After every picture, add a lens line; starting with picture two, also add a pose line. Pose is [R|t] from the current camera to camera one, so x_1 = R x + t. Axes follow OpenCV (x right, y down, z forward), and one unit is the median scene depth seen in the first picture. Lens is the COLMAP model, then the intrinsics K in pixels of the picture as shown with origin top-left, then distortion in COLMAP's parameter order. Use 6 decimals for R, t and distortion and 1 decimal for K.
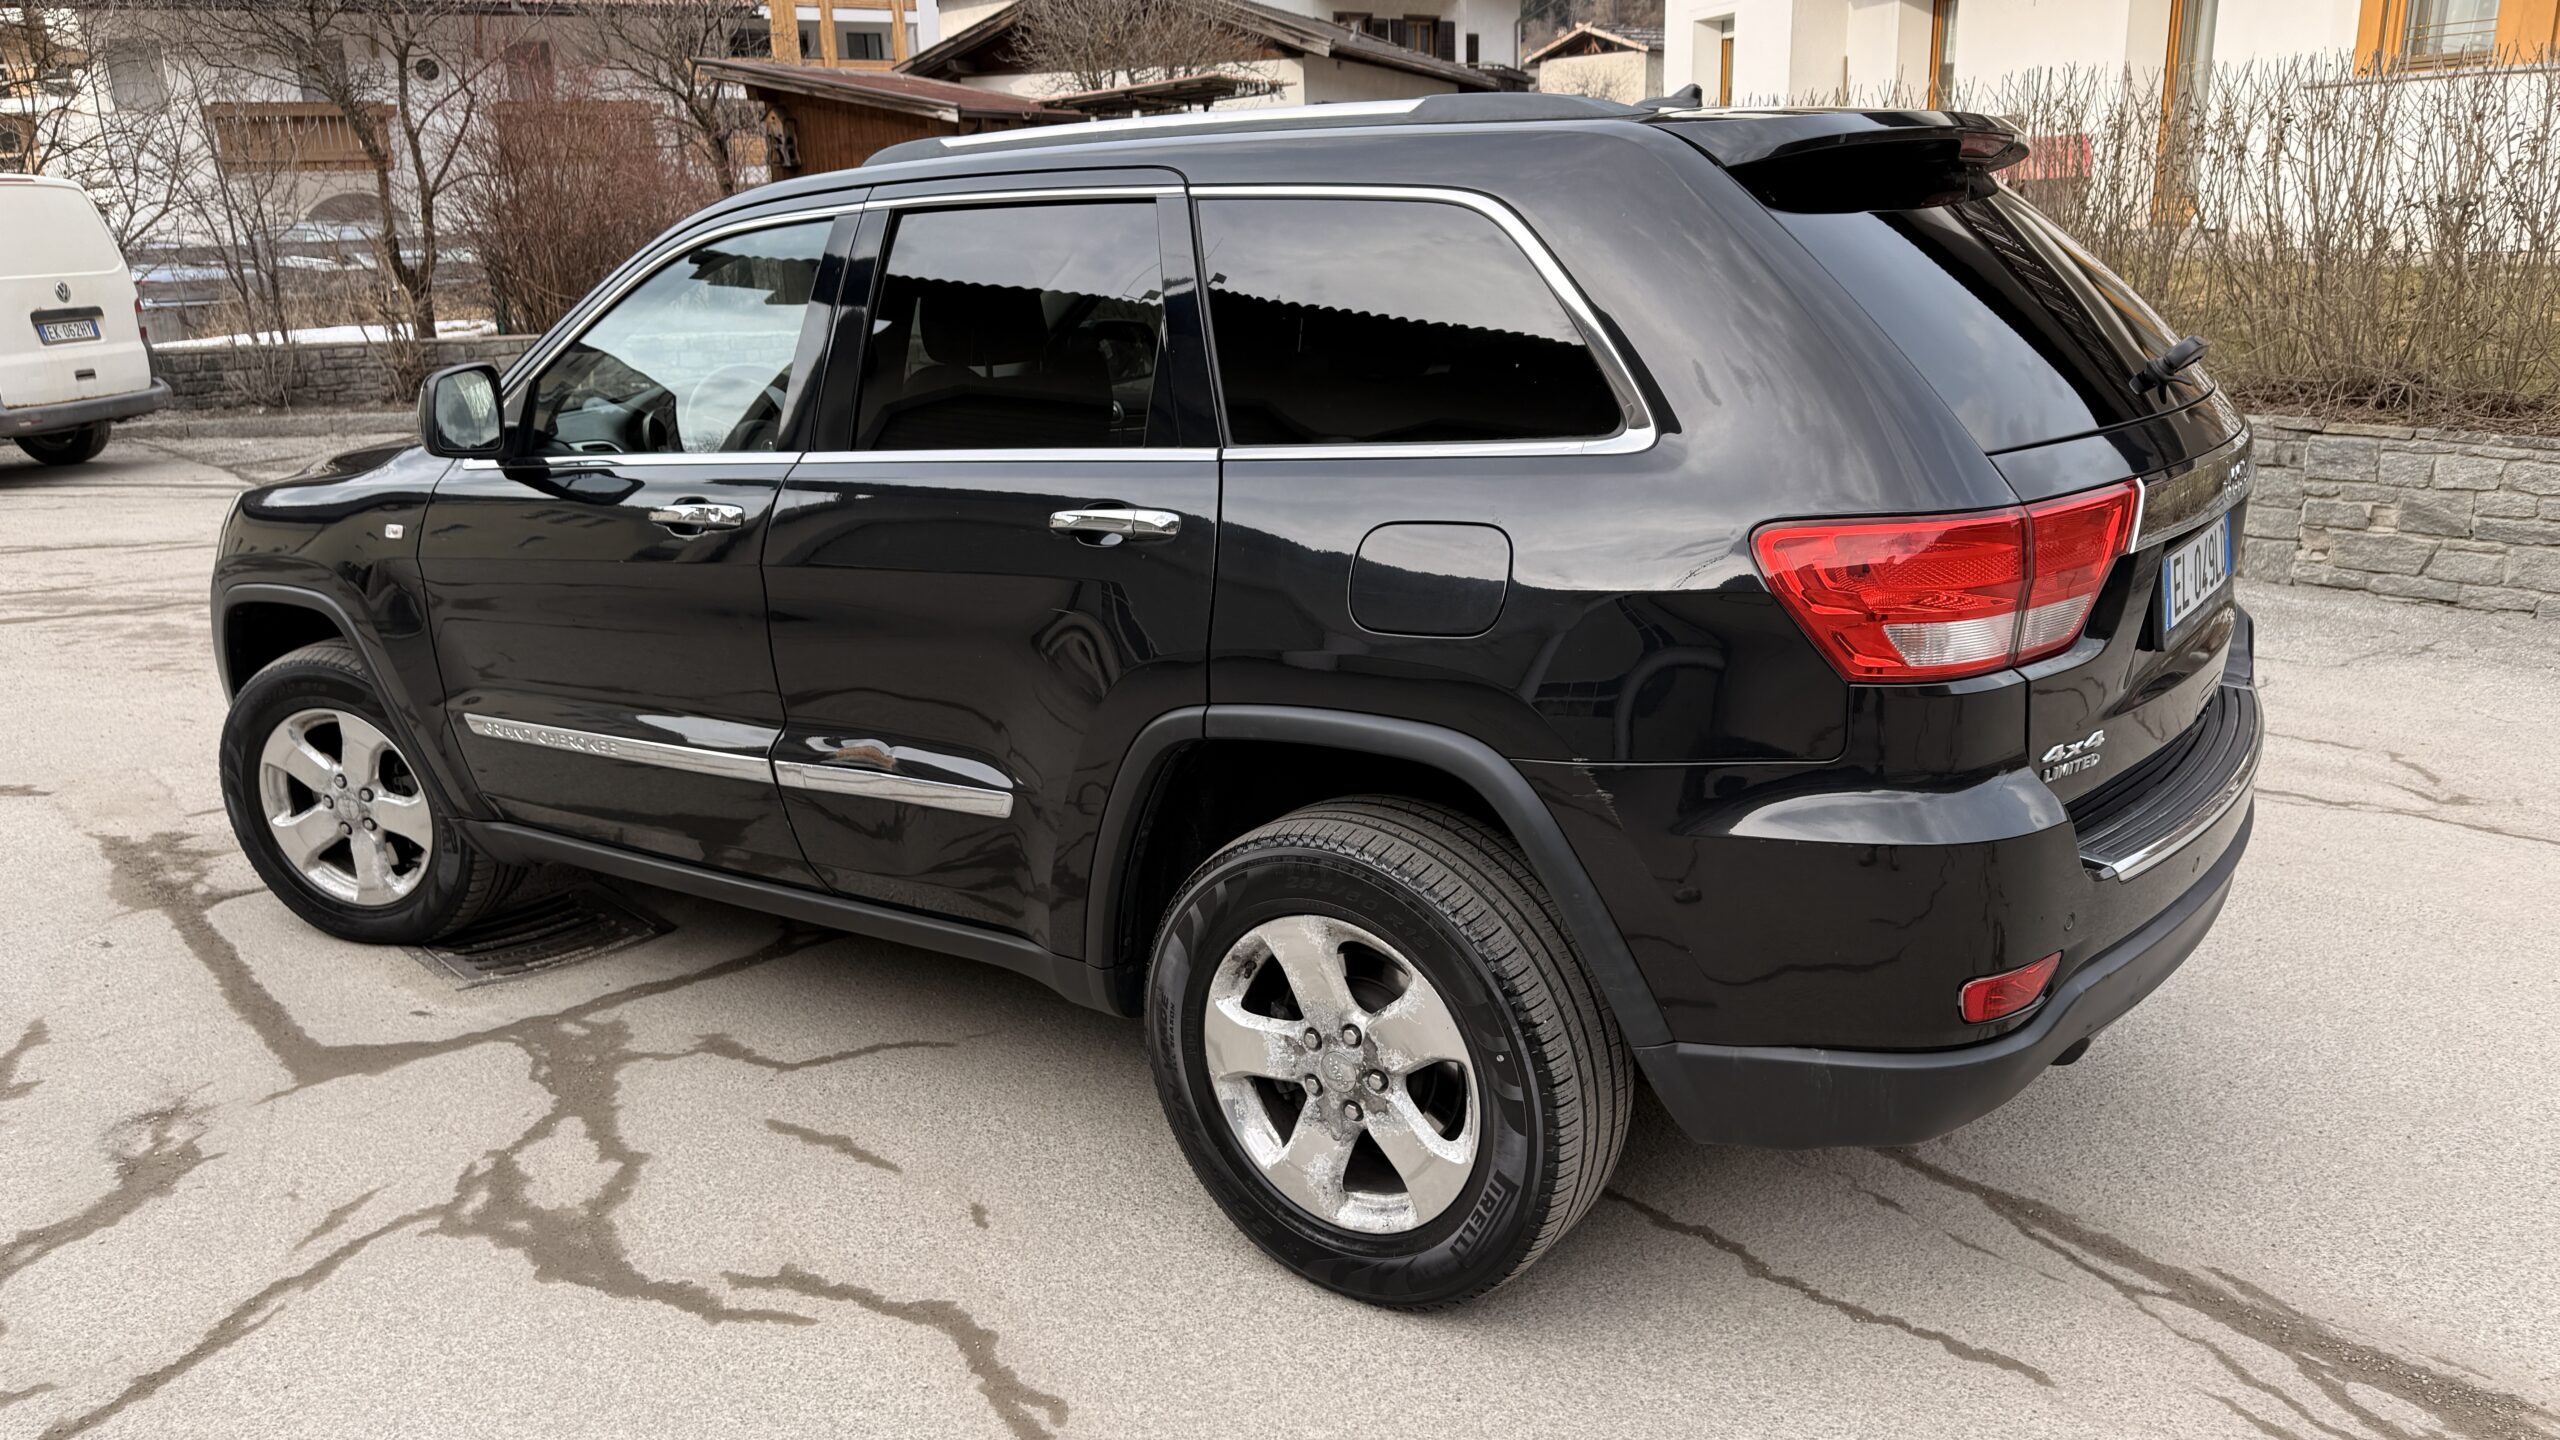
lens RADIAL K [[1823.0, 0, 1290.0], [0, 1823.0, 721.1], [0, 0, 1]] dist [0.037300, -0.034510]
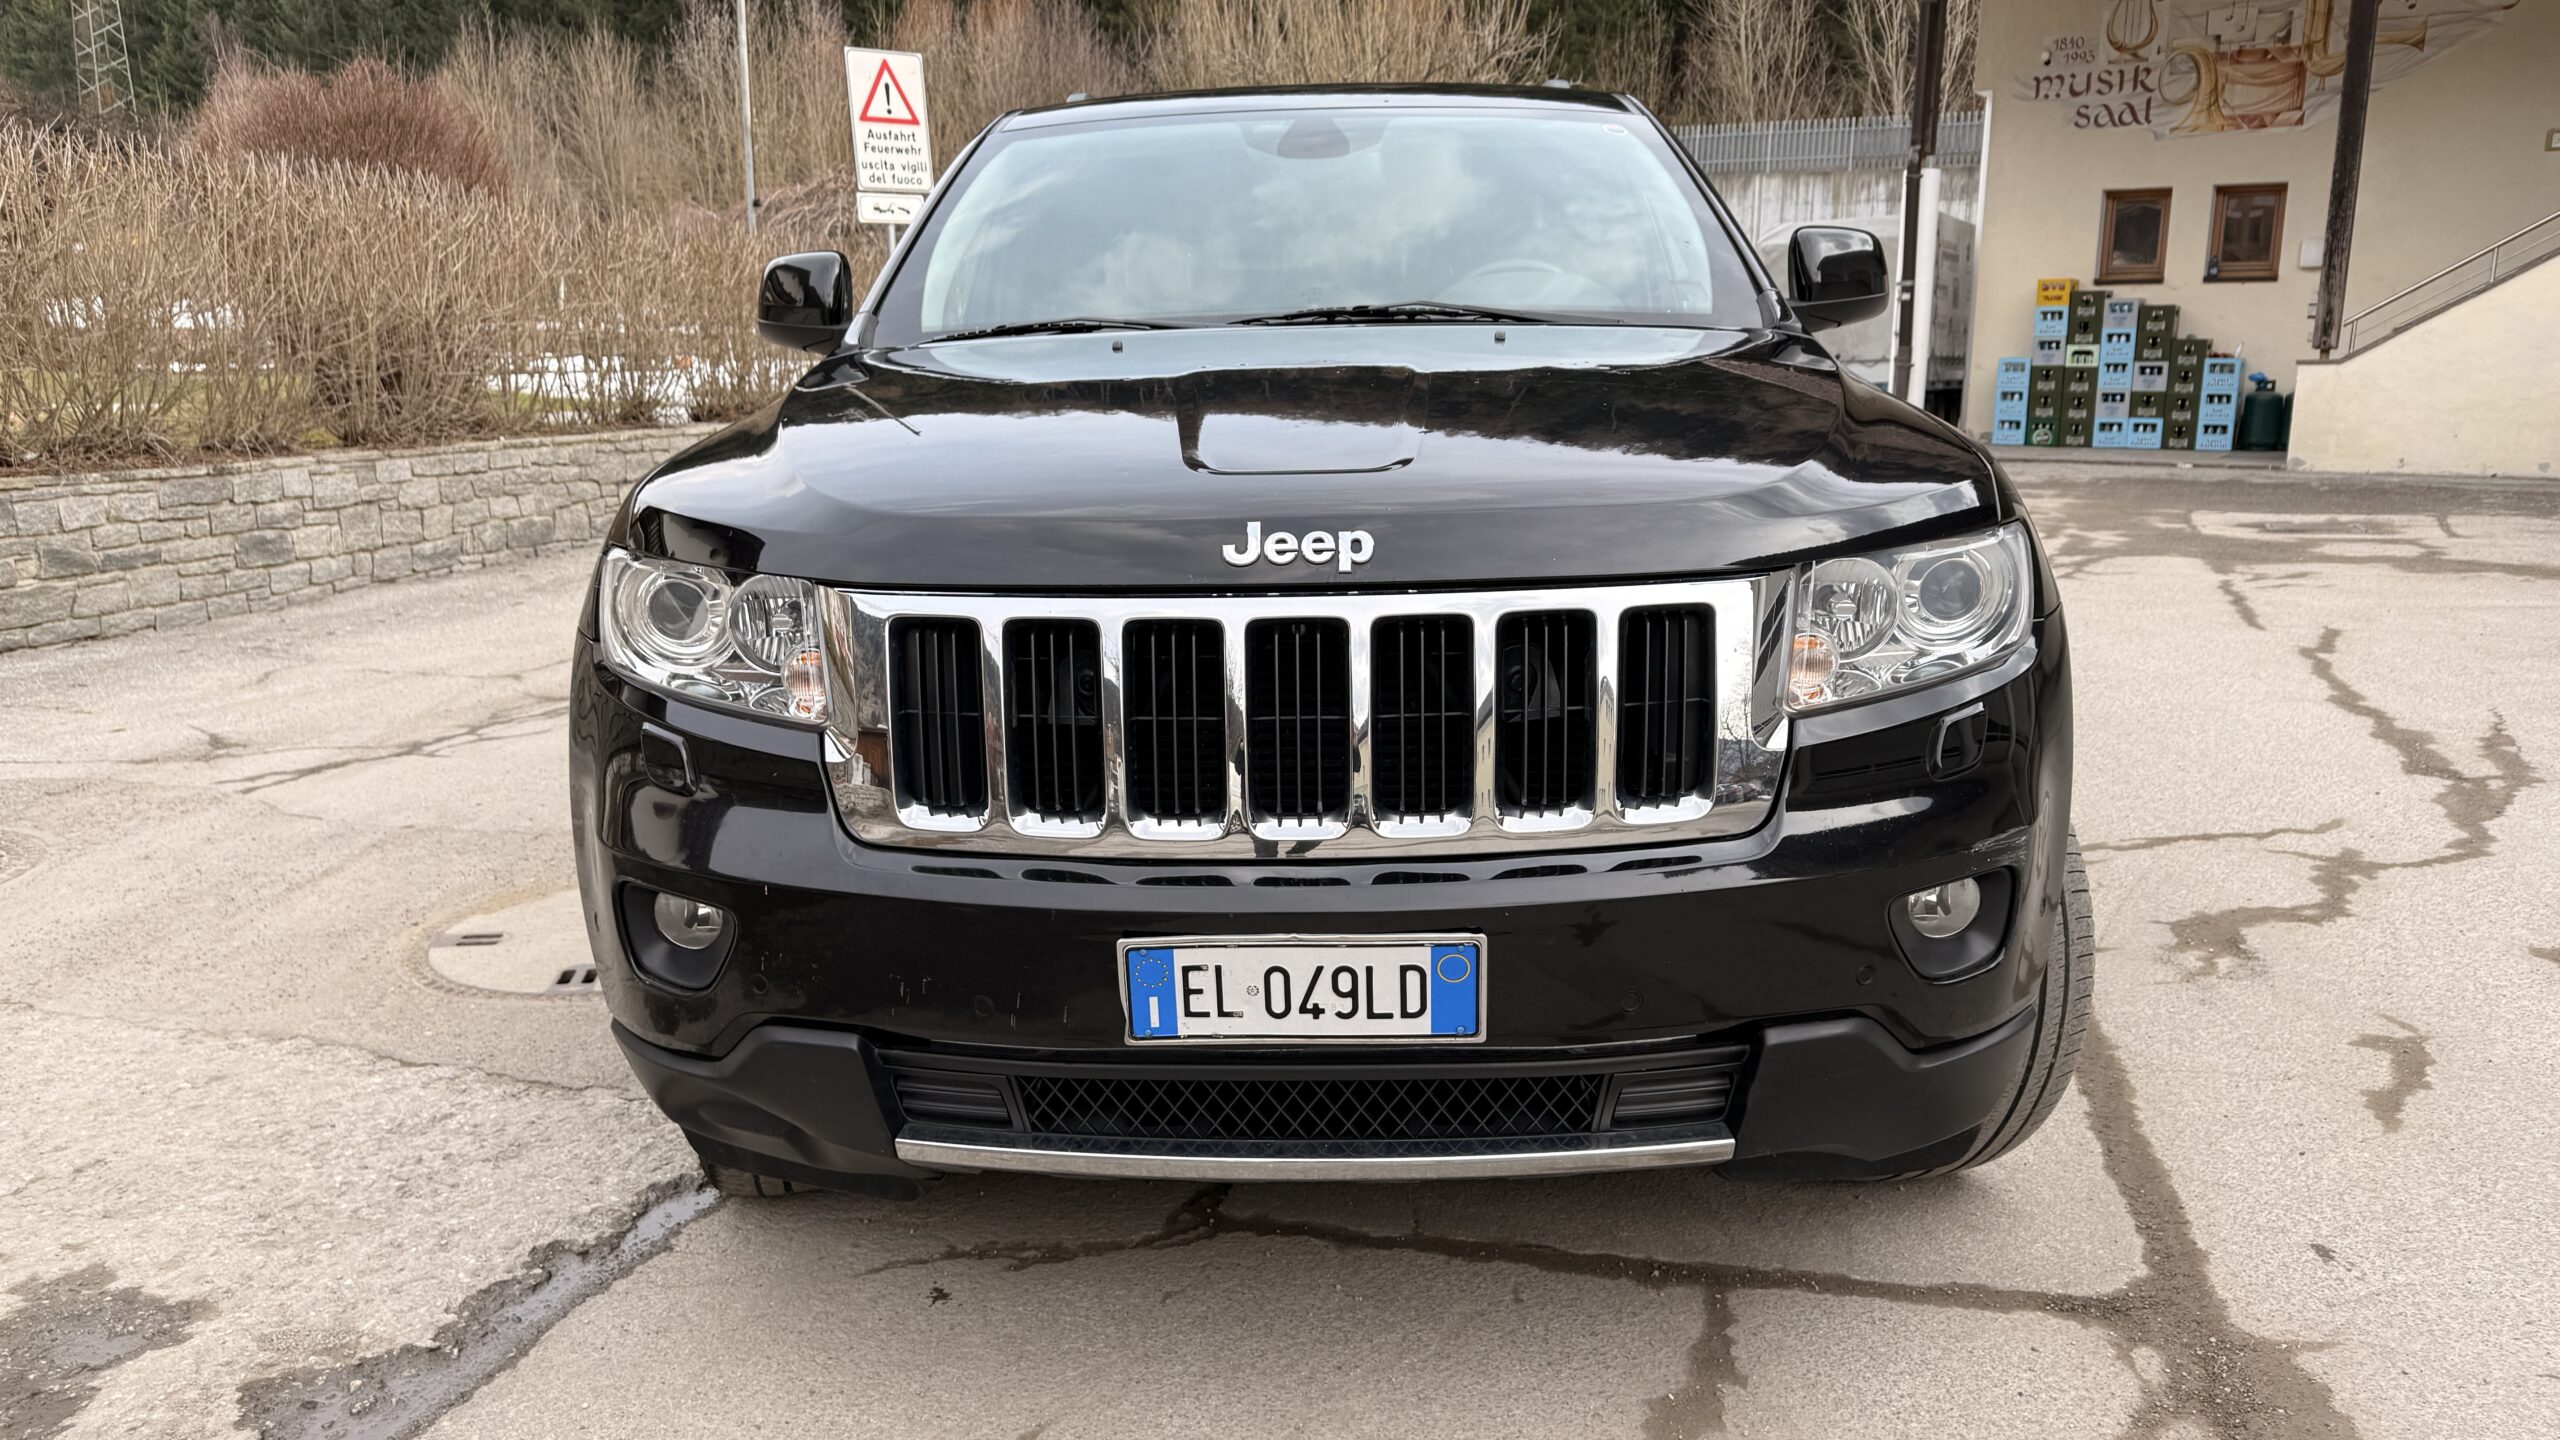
lens RADIAL K [[1823.0, 0, 1281.3], [0, 1823.0, 708.3], [0, 0, 1]] dist [0.037300, -0.034510]
pose [[-0.557280, -0.125494, 0.820787, -0.618603], [0.252722, 0.915977, 0.311636, -0.185096], [-0.790930, 0.381100, -0.478741, 0.994045]]
